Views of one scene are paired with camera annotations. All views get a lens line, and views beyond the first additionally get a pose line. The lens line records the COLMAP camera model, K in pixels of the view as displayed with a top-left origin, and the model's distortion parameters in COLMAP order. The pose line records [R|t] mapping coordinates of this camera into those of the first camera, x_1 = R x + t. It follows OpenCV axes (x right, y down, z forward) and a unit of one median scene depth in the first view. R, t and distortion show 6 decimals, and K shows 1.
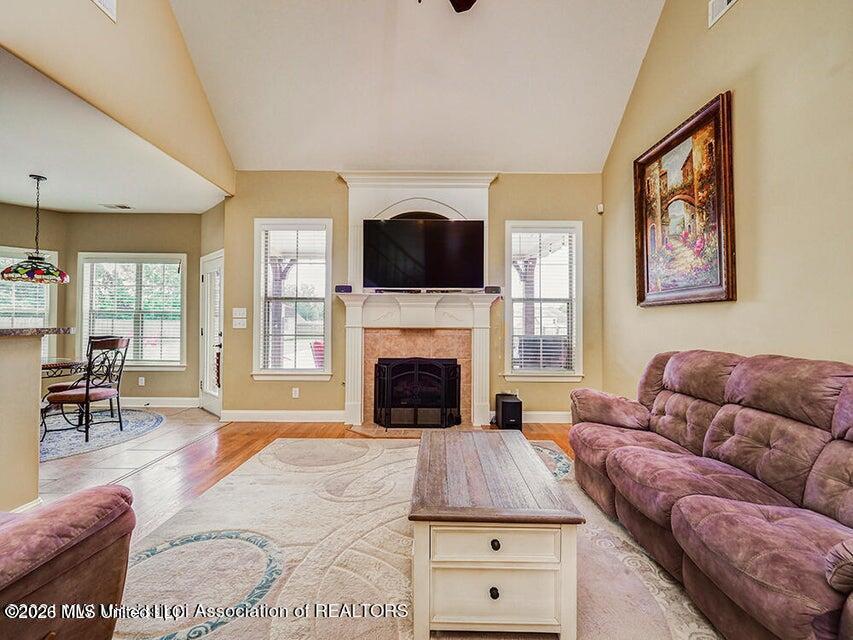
lens RADIAL K [[392.7, 0, 426.7], [0, 392.7, 317.7], [0, 0, 1]] dist [-0.005366, -0.000497]
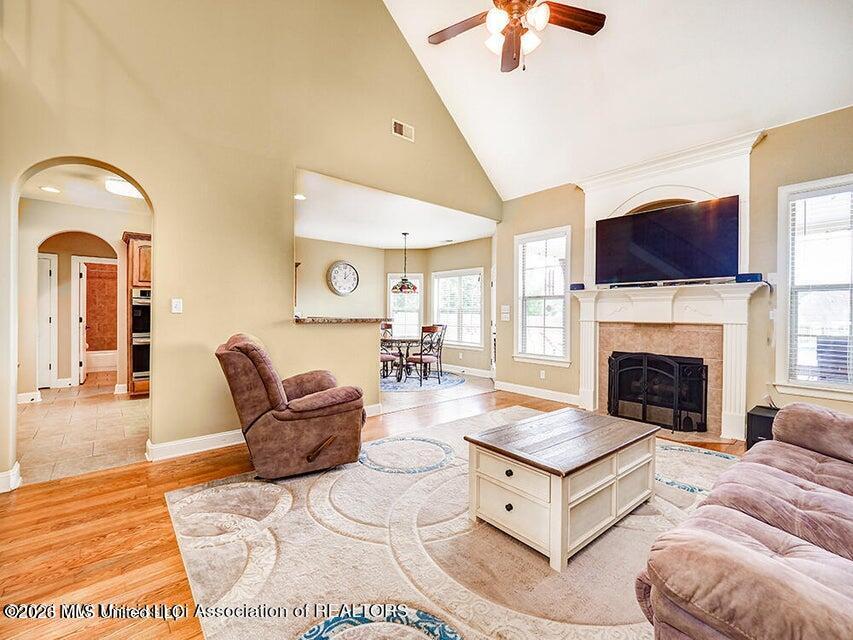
lens RADIAL K [[389.3, 0, 425.8], [0, 389.3, 319.1], [0, 0, 1]] dist [0.000022, -0.004418]
pose [[0.632299, 0.008614, -0.774677, 0.366523], [0.003364, 0.999898, 0.013864, 0.001992], [0.774717, -0.011372, 0.632205, -0.037977]]
